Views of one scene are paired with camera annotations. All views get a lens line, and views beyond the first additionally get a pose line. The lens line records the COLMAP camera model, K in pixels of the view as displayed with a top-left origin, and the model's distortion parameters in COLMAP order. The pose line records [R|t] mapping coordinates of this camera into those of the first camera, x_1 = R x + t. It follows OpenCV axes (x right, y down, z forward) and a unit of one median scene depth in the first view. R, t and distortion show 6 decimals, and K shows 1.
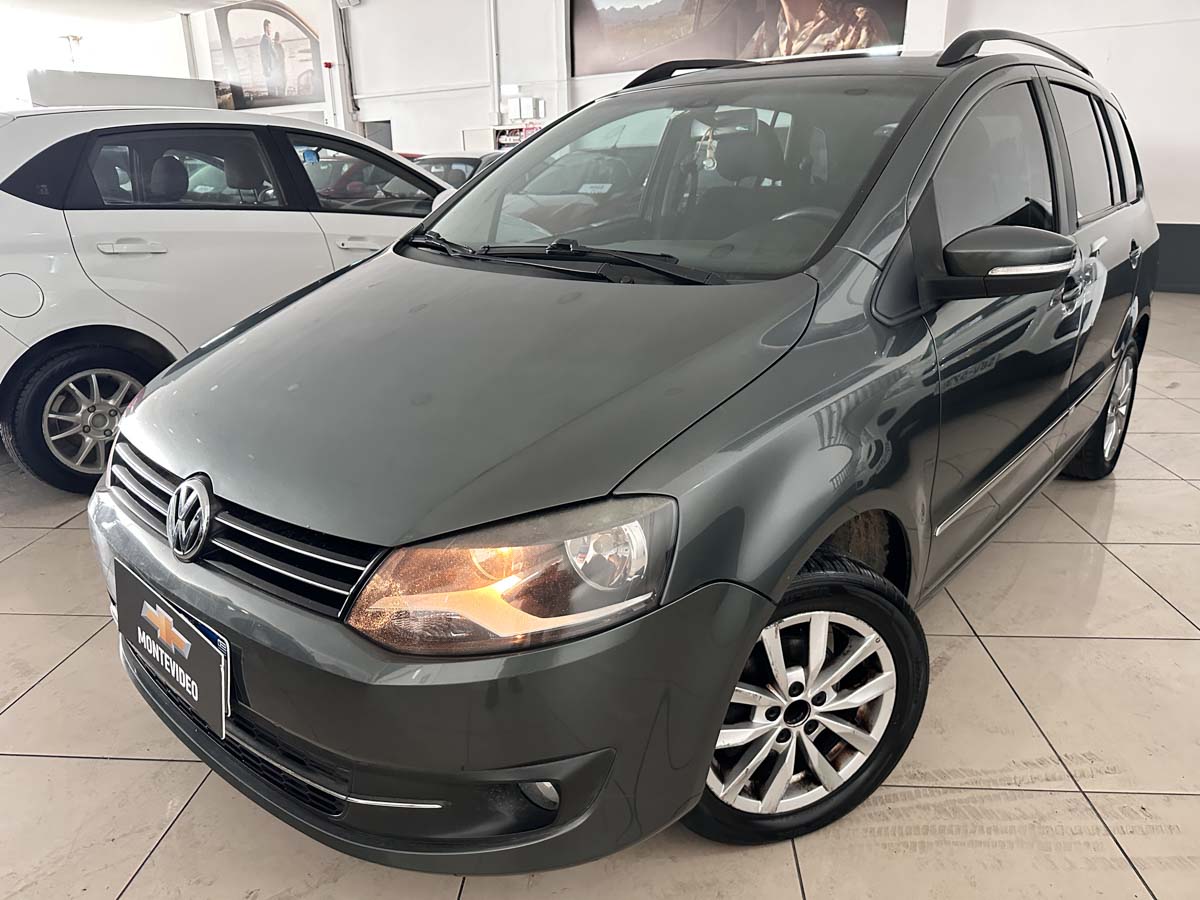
lens RADIAL K [[853.1, 0, 600.0], [0, 853.1, 450.0], [0, 0, 1]] dist [0.064056, -0.055416]
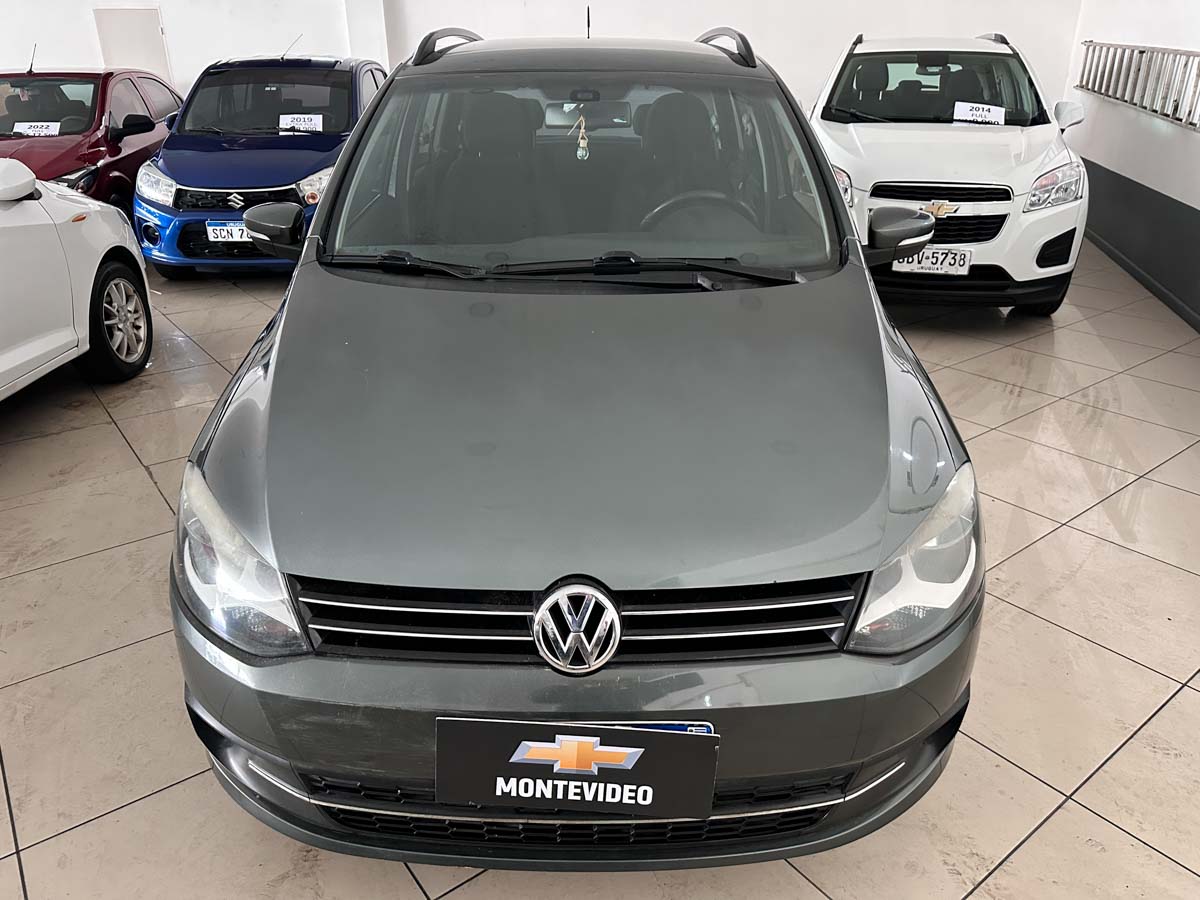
lens RADIAL K [[853.1, 0, 600.0], [0, 853.1, 450.0], [0, 0, 1]] dist [0.064056, -0.055416]
pose [[0.748058, -0.261741, 0.609836, -0.920050], [0.207446, 0.965113, 0.159762, -0.231509], [-0.630377, 0.006997, 0.776258, 0.280787]]
